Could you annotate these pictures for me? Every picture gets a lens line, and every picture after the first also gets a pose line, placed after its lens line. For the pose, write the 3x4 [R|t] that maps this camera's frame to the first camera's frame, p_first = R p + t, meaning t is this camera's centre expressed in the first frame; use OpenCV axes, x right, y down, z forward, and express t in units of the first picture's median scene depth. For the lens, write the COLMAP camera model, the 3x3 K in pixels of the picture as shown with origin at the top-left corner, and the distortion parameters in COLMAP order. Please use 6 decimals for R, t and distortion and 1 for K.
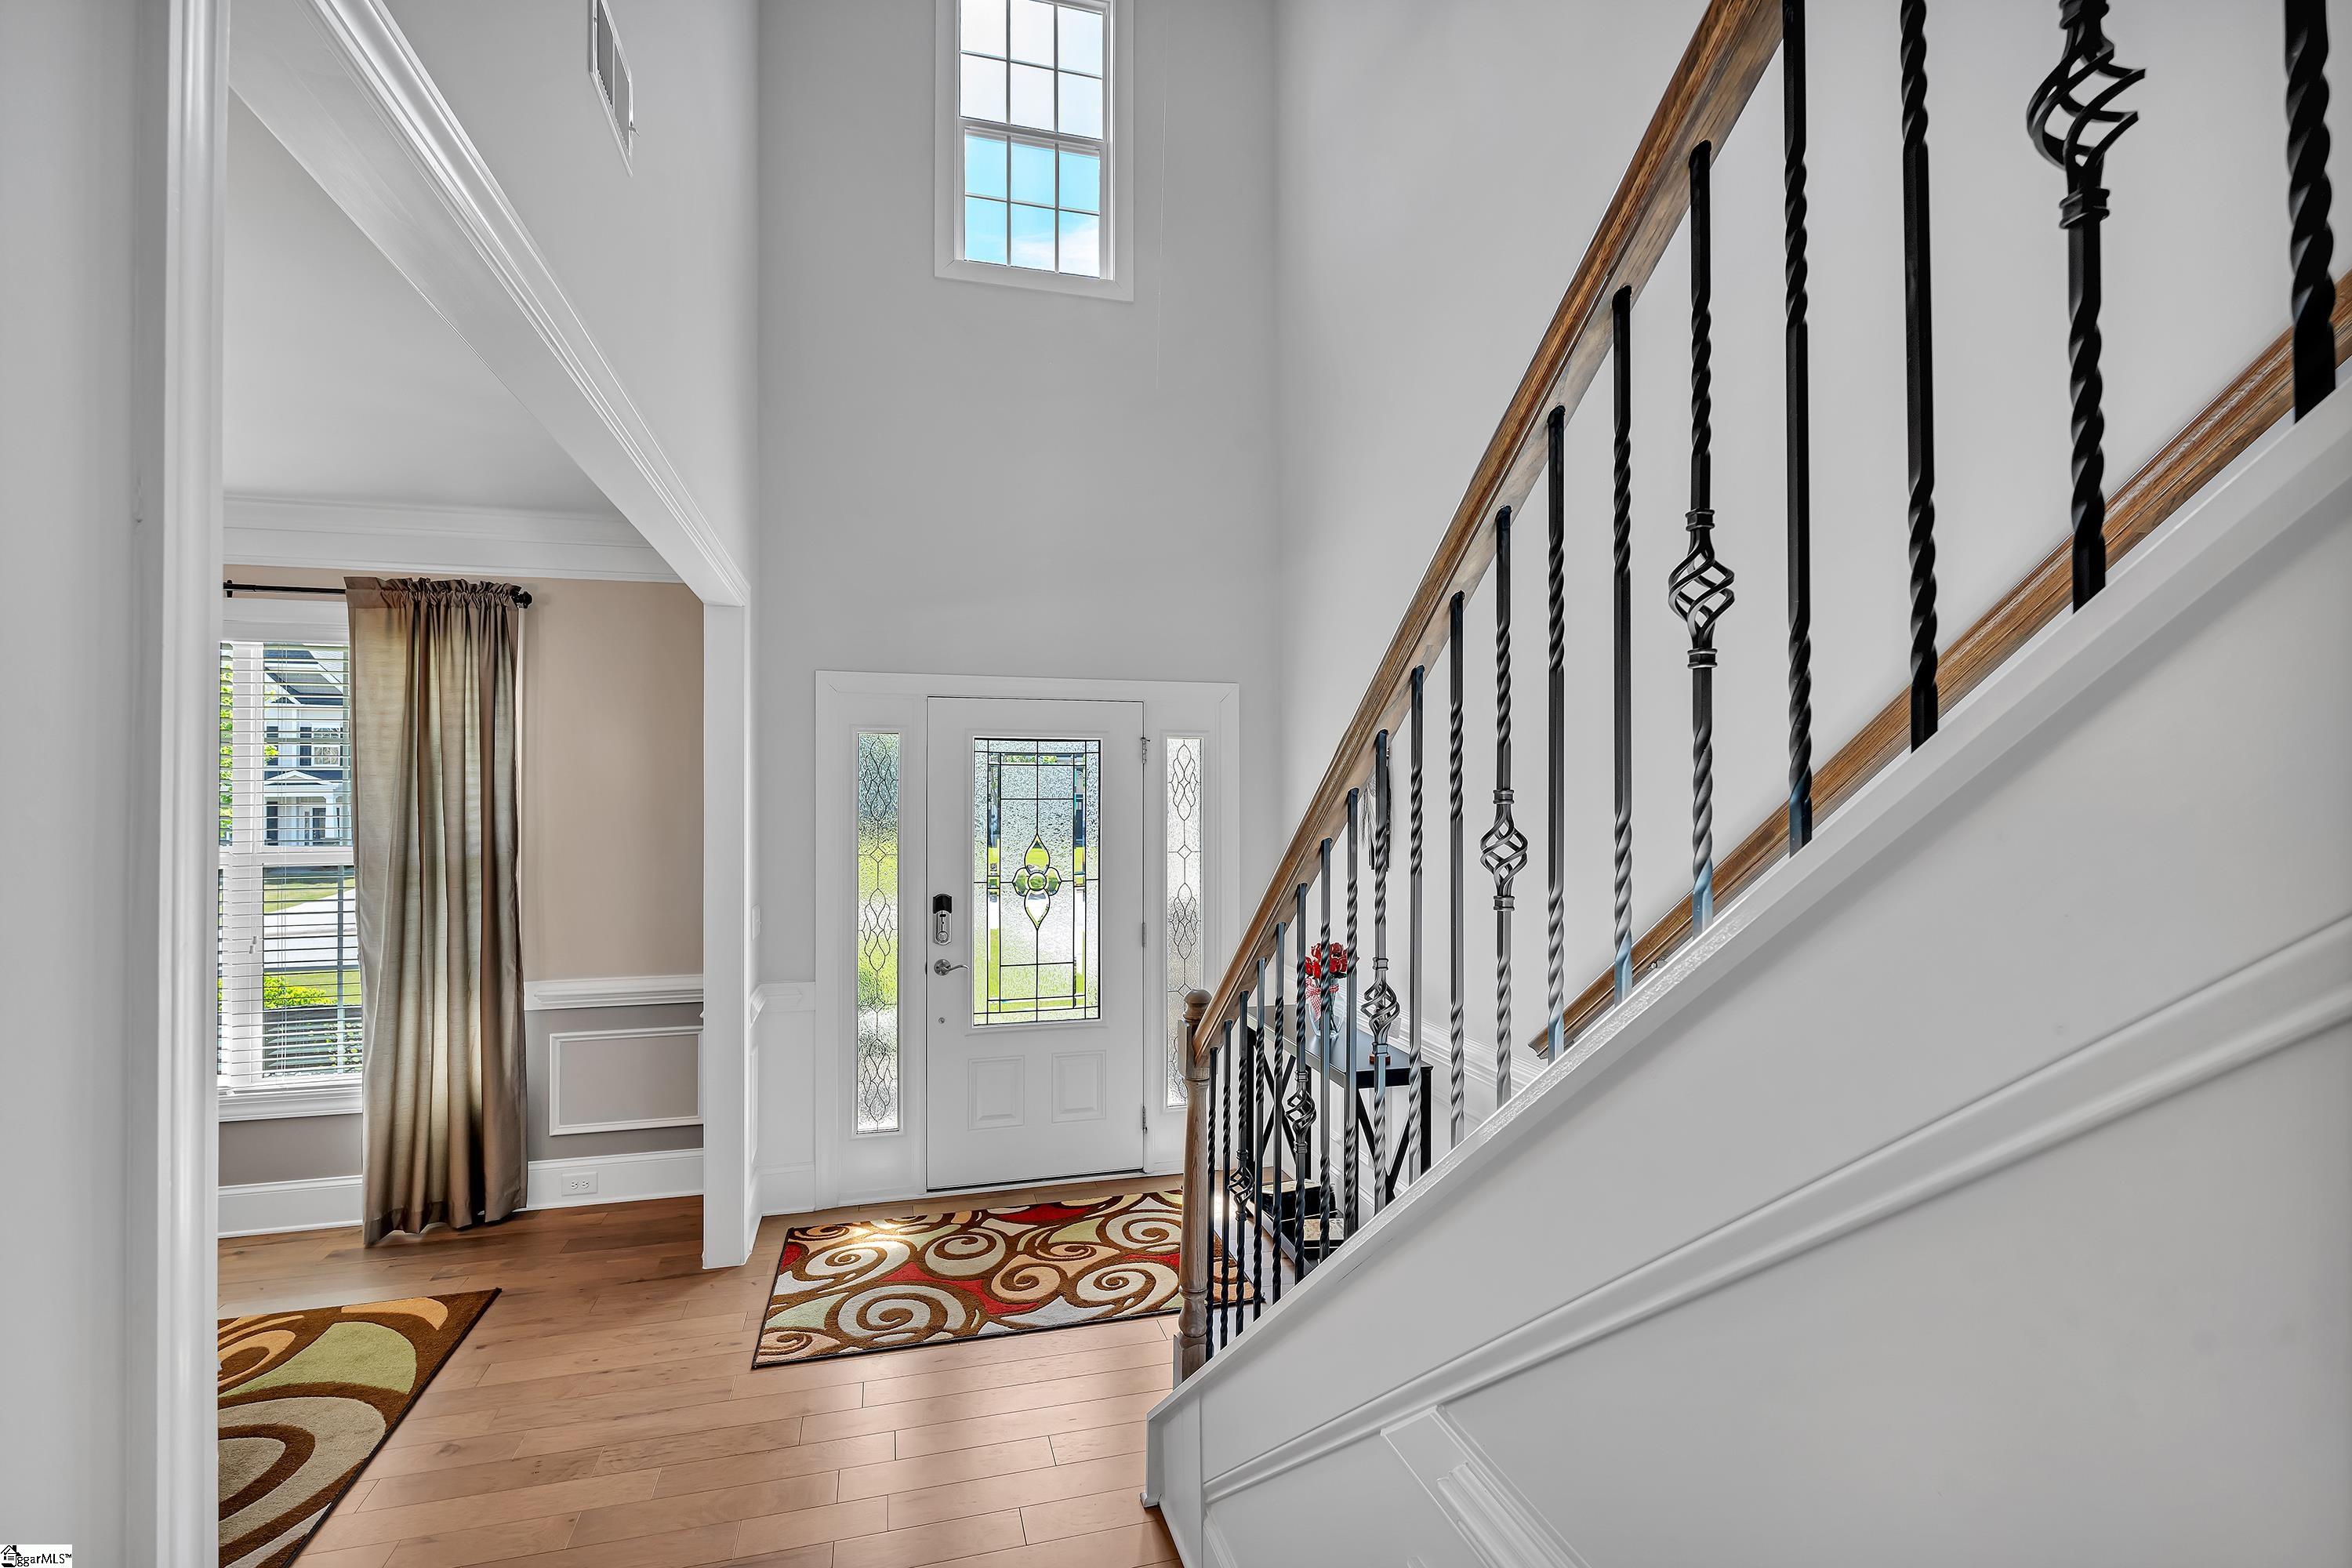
lens RADIAL K [[1037.5, 0, 1167.0], [0, 1037.5, 786.7], [0, 0, 1]] dist [-0.008285, 0.000827]
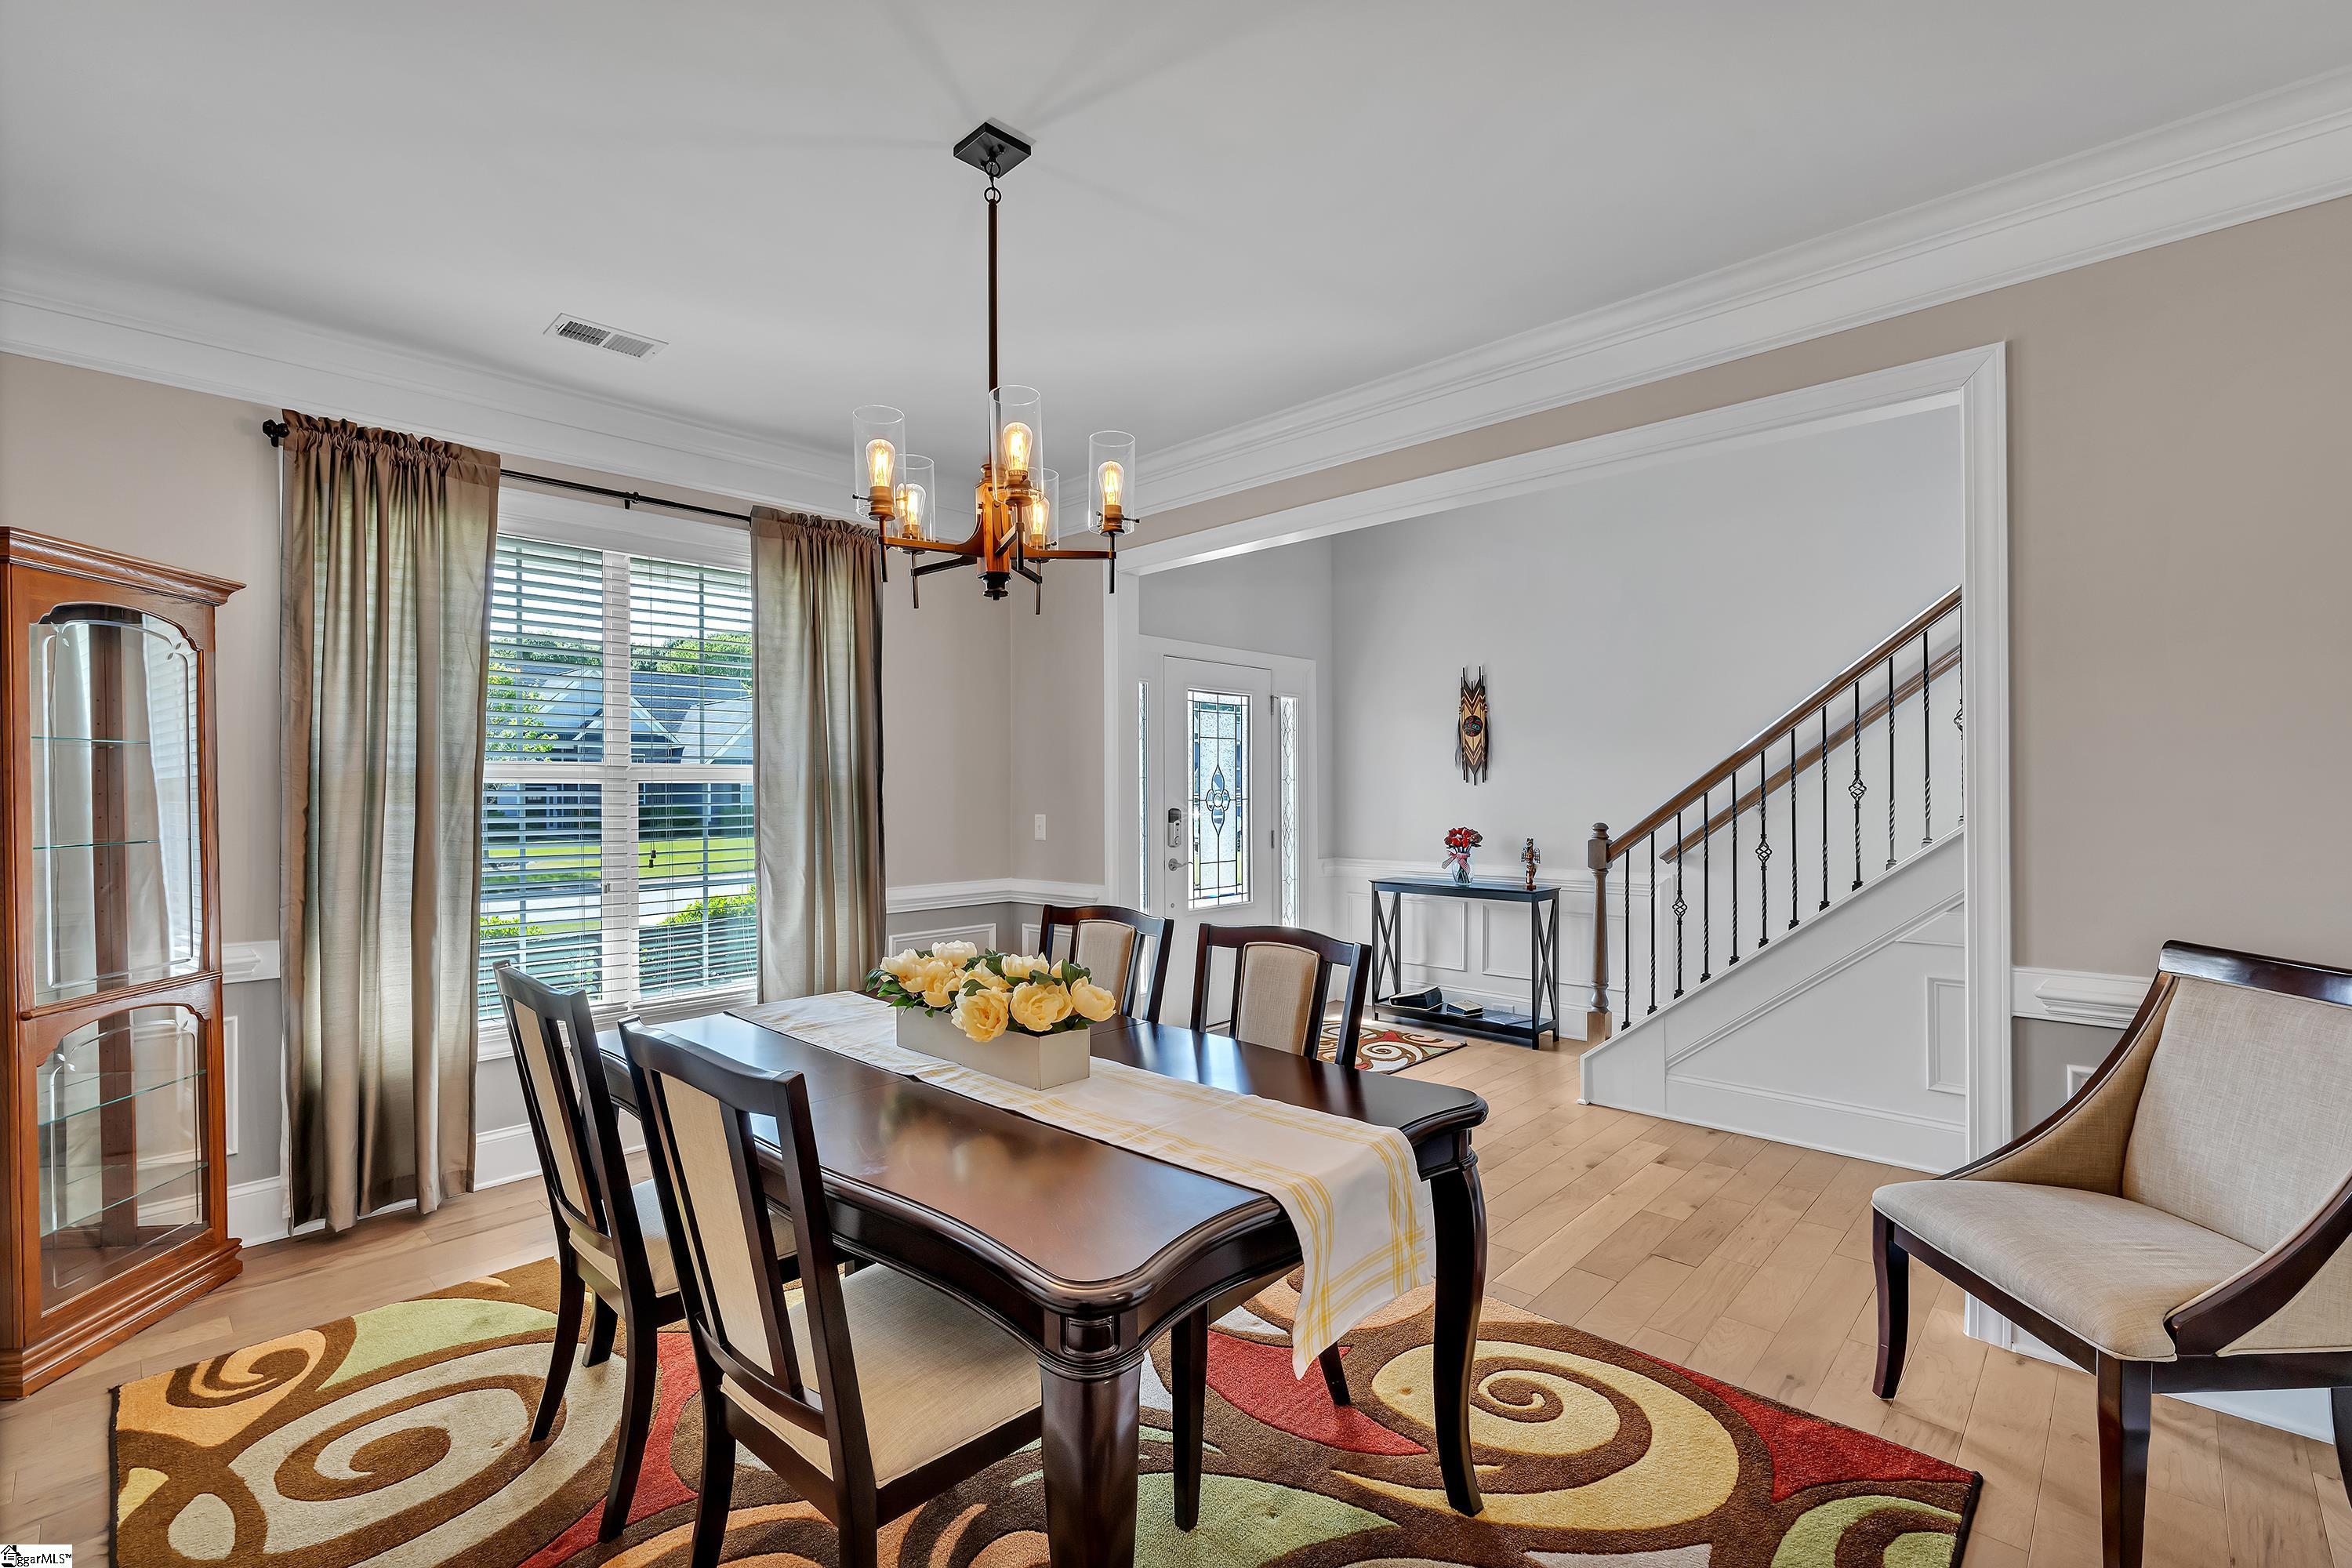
lens RADIAL K [[1037.5, 0, 1180.7], [0, 1037.5, 786.0], [0, 0, 1]] dist [-0.008285, 0.000827]
pose [[0.859647, 0.000526, 0.510888, -0.874570], [-0.008499, 0.999876, 0.013271, 0.058116], [-0.510818, -0.015750, 0.859545, -0.122296]]
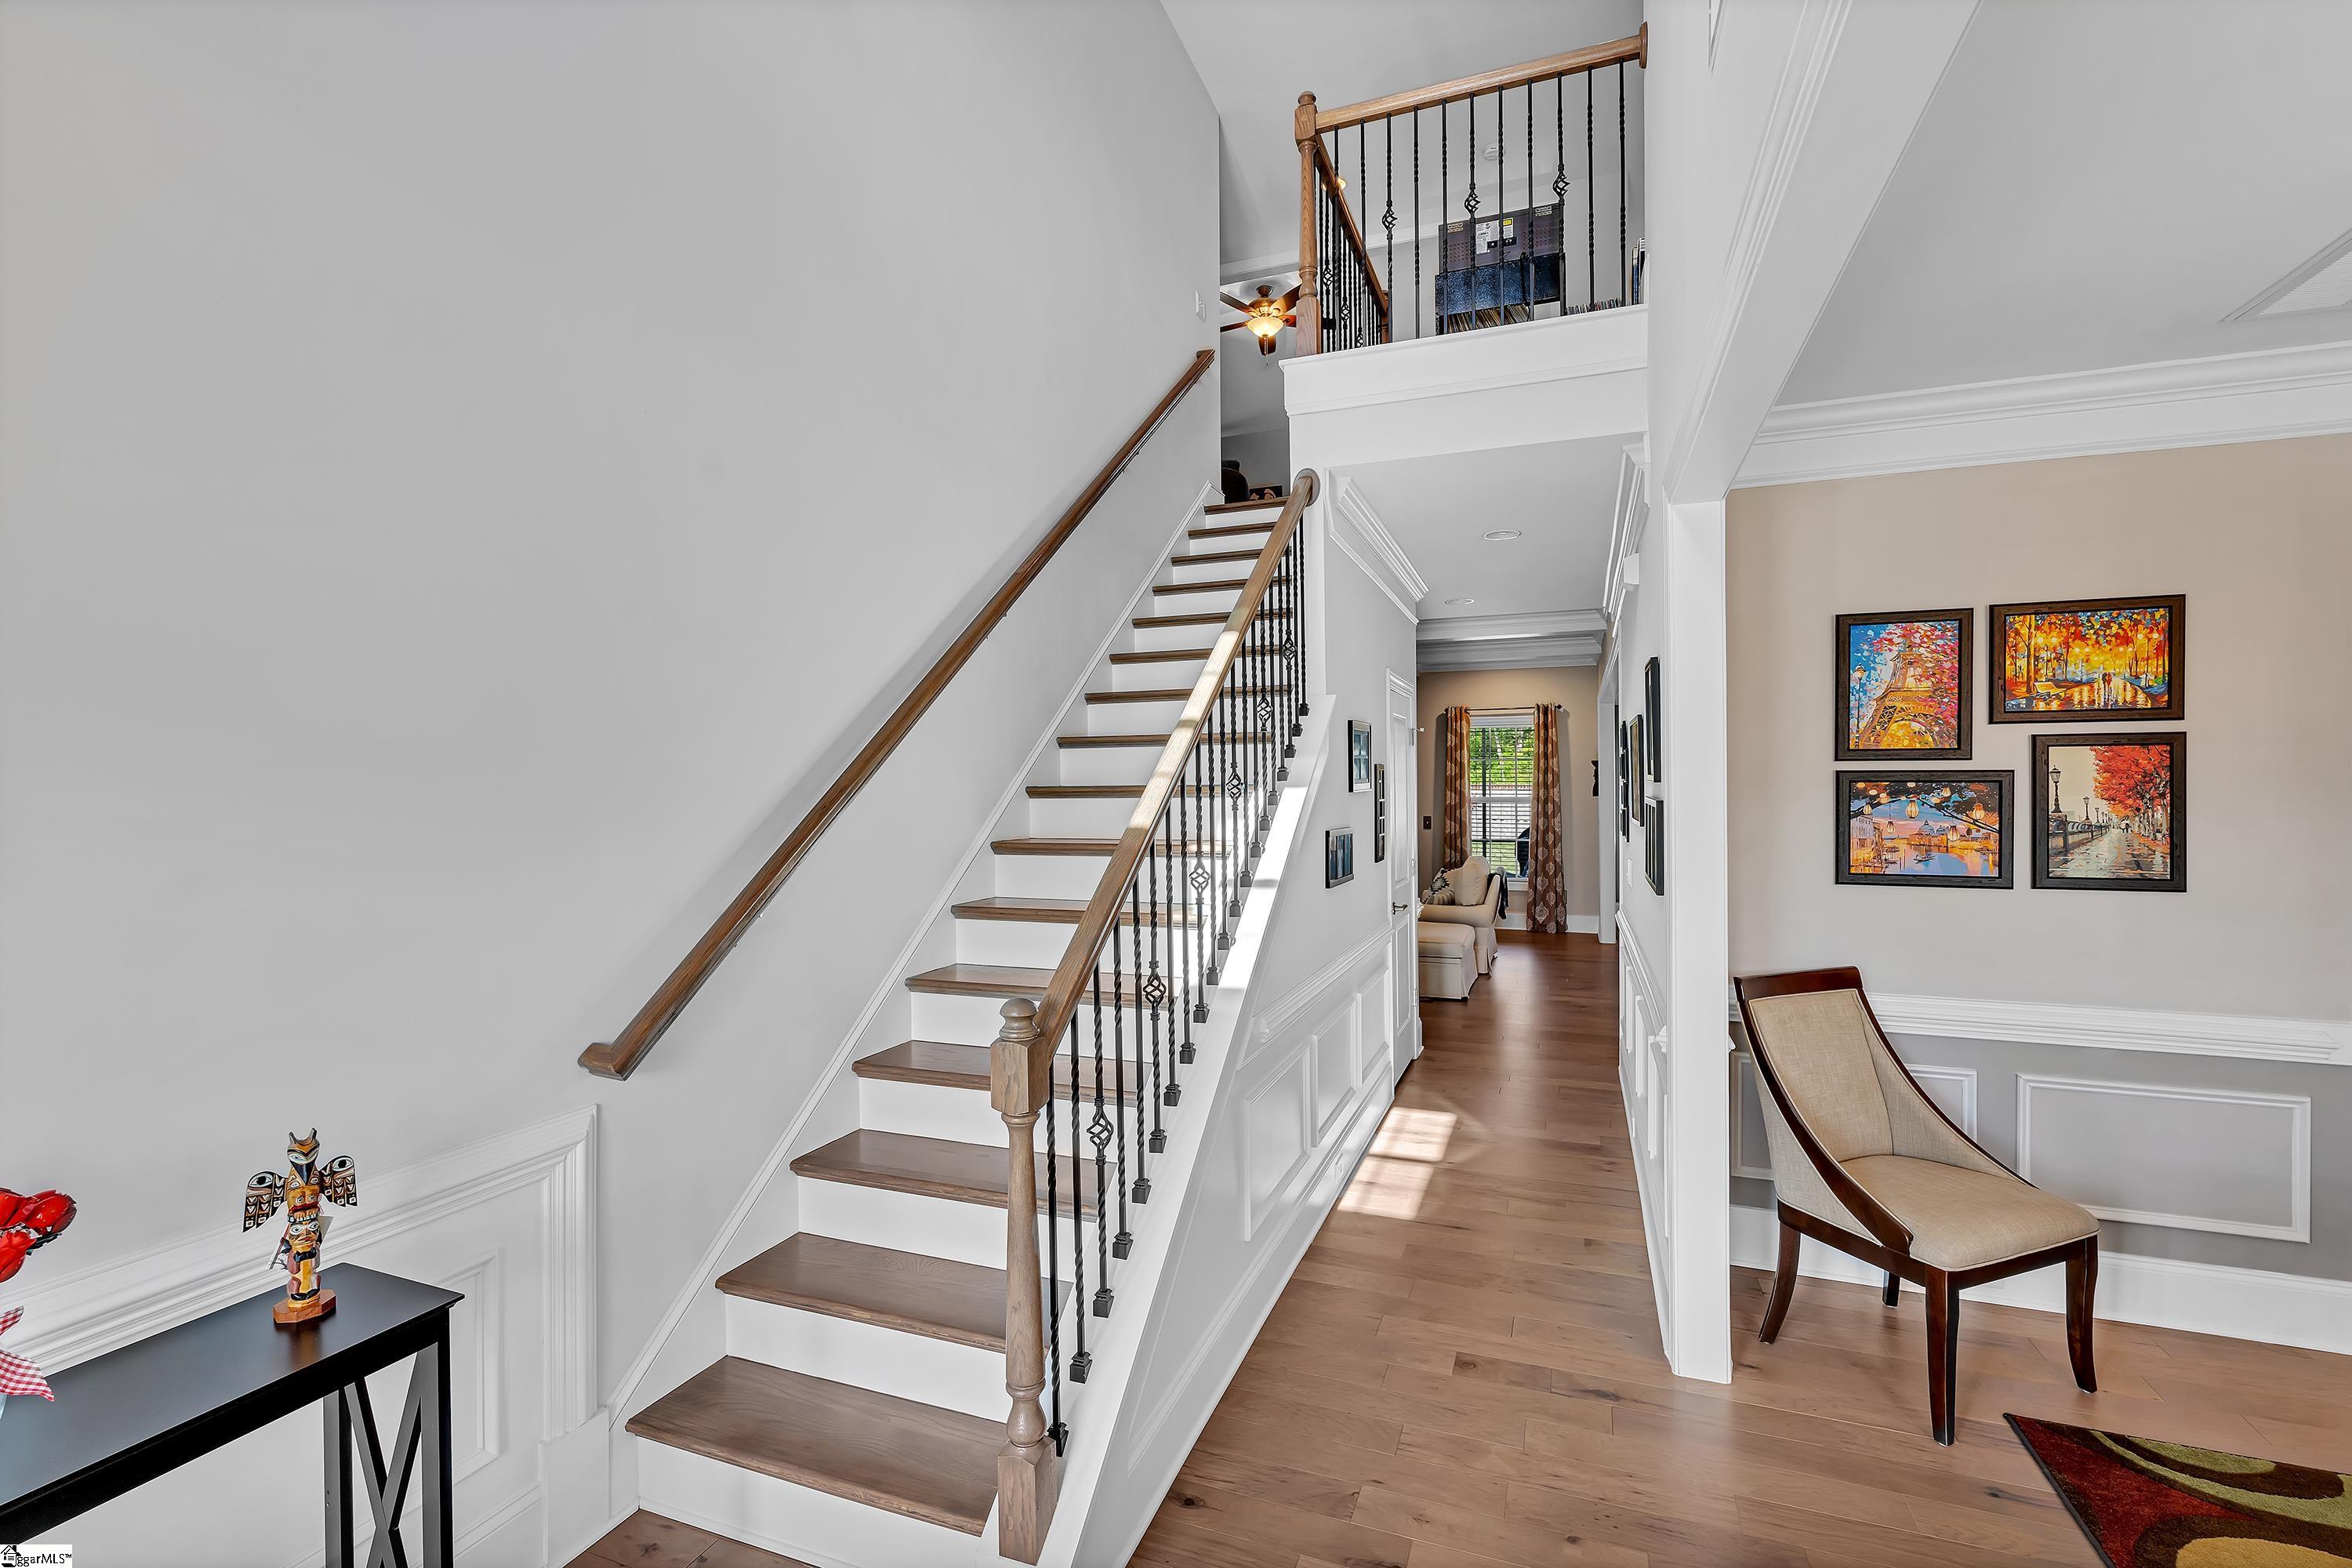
lens RADIAL K [[1037.5, 0, 1184.7], [0, 1037.5, 785.9], [0, 0, 1]] dist [-0.008285, 0.000827]
pose [[-0.808079, 0.005904, 0.589044, -0.294266], [-0.007505, 0.999765, -0.020317, 0.023751], [-0.589026, -0.020838, -0.807845, 0.869733]]
